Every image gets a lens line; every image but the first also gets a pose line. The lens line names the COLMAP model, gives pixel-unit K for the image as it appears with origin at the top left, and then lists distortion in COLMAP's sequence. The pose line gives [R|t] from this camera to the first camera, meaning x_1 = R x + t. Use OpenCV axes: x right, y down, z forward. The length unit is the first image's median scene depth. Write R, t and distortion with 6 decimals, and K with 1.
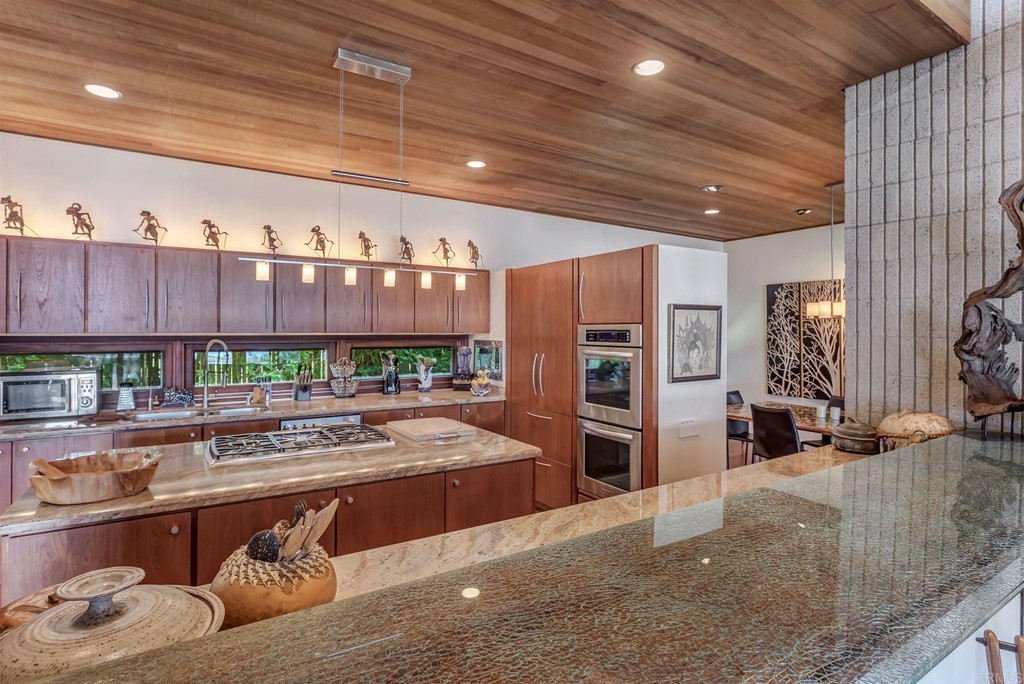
lens RADIAL K [[522.3, 0, 510.4], [0, 522.3, 335.9], [0, 0, 1]] dist [0.000896, -0.000308]
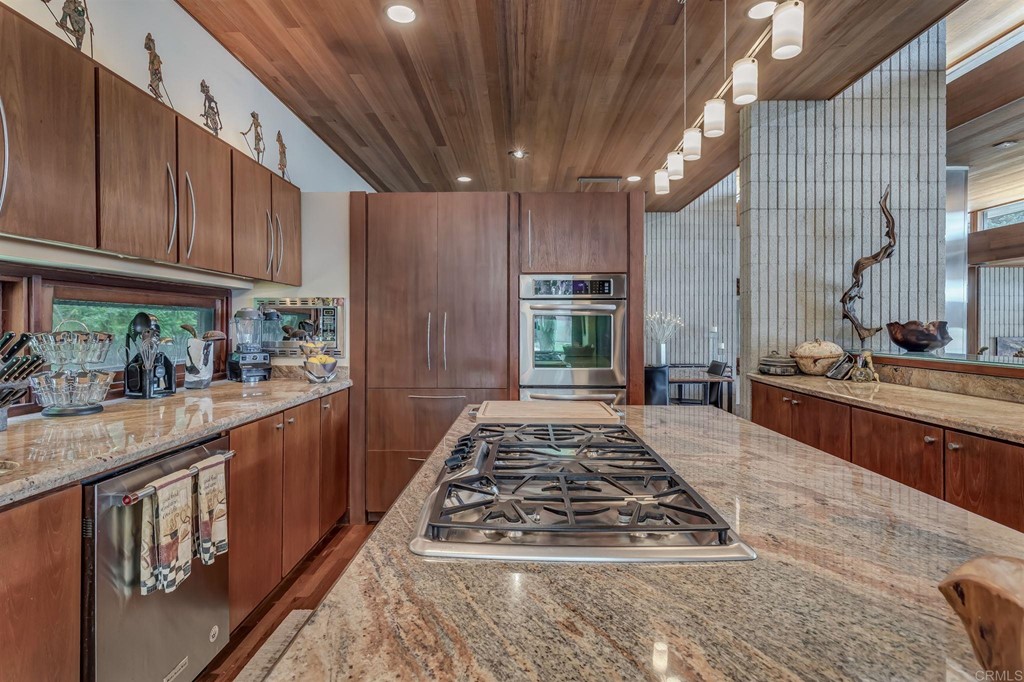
lens RADIAL K [[522.3, 0, 512.2], [0, 522.3, 326.1], [0, 0, 1]] dist [0.000896, -0.000308]
pose [[0.553685, -0.004668, 0.832713, -0.645842], [0.009289, 0.999957, -0.000571, 0.068778], [-0.832674, 0.008052, 0.553704, 0.647866]]
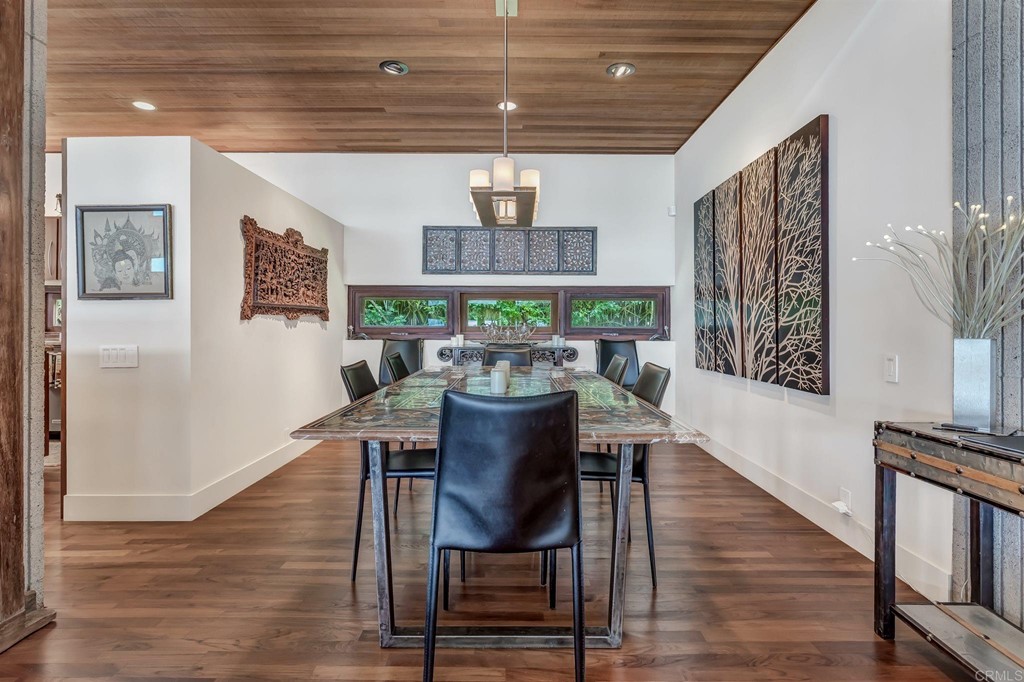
lens RADIAL K [[522.3, 0, 512.6], [0, 522.3, 336.3], [0, 0, 1]] dist [0.000896, -0.000308]
pose [[0.843418, -0.000742, -0.537257, 1.316343], [-0.001558, 0.999991, -0.003826, 0.147903], [0.537255, 0.004064, 0.843410, 0.646461]]
